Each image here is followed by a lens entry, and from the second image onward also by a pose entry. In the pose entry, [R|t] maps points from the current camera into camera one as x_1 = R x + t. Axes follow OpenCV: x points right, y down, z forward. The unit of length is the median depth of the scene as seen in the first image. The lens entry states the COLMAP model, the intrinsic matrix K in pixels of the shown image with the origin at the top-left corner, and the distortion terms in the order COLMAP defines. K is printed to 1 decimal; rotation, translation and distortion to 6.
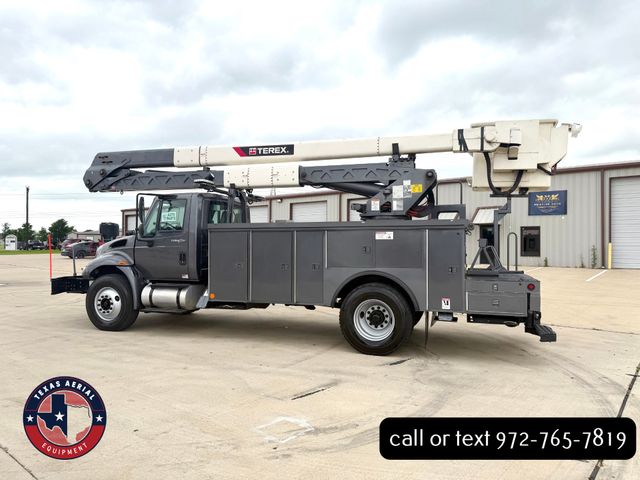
lens RADIAL K [[452.9, 0, 316.5], [0, 452.9, 240.7], [0, 0, 1]] dist [0.079607, -0.111596]
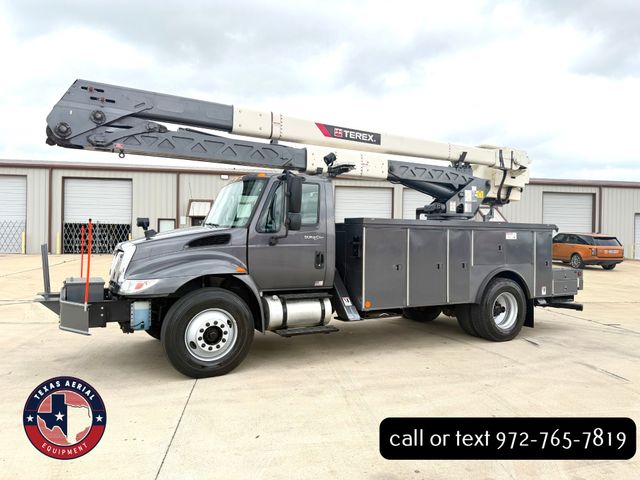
lens RADIAL K [[452.9, 0, 322.0], [0, 452.9, 240.8], [0, 0, 1]] dist [0.079607, -0.111596]
pose [[0.676156, 0.001402, 0.736757, -0.846119], [-0.019784, 0.999672, 0.016255, -0.006851], [-0.736493, -0.025567, 0.675962, 0.470735]]
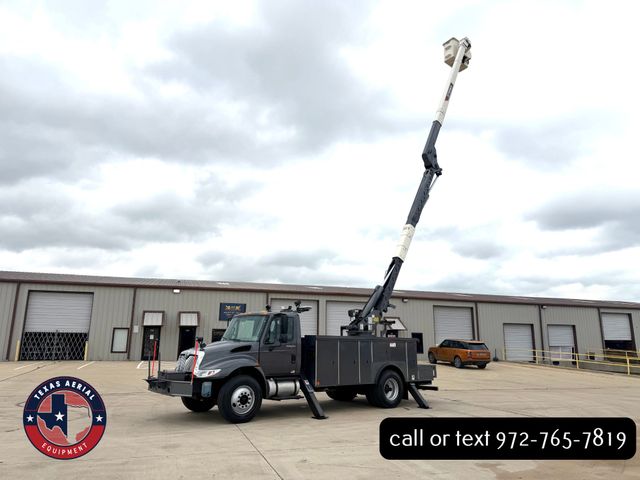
lens RADIAL K [[452.9, 0, 318.0], [0, 452.9, 240.2], [0, 0, 1]] dist [0.079607, -0.111596]
pose [[0.541883, 0.186623, 0.819472, -1.501873], [-0.017451, 0.977323, -0.211032, -0.026676], [-0.840273, 0.100054, 0.532852, 0.112751]]
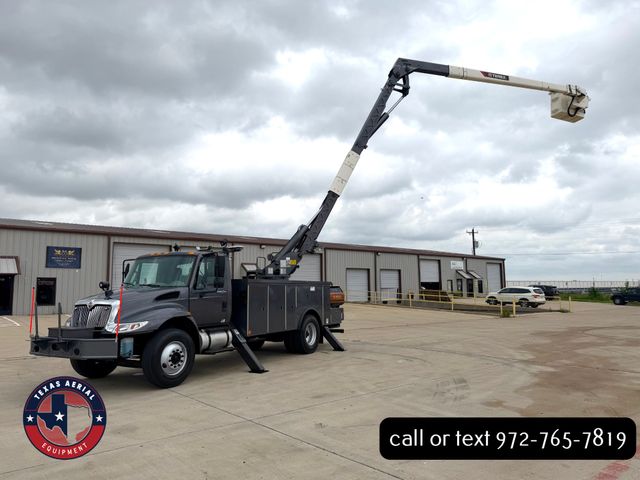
lens RADIAL K [[452.9, 0, 317.2], [0, 452.9, 234.6], [0, 0, 1]] dist [0.079607, -0.111596]
pose [[0.182772, 0.113144, 0.976623, -1.455365], [0.004682, 0.993245, -0.115945, -0.009705], [-0.983144, 0.025764, 0.181007, 0.515826]]
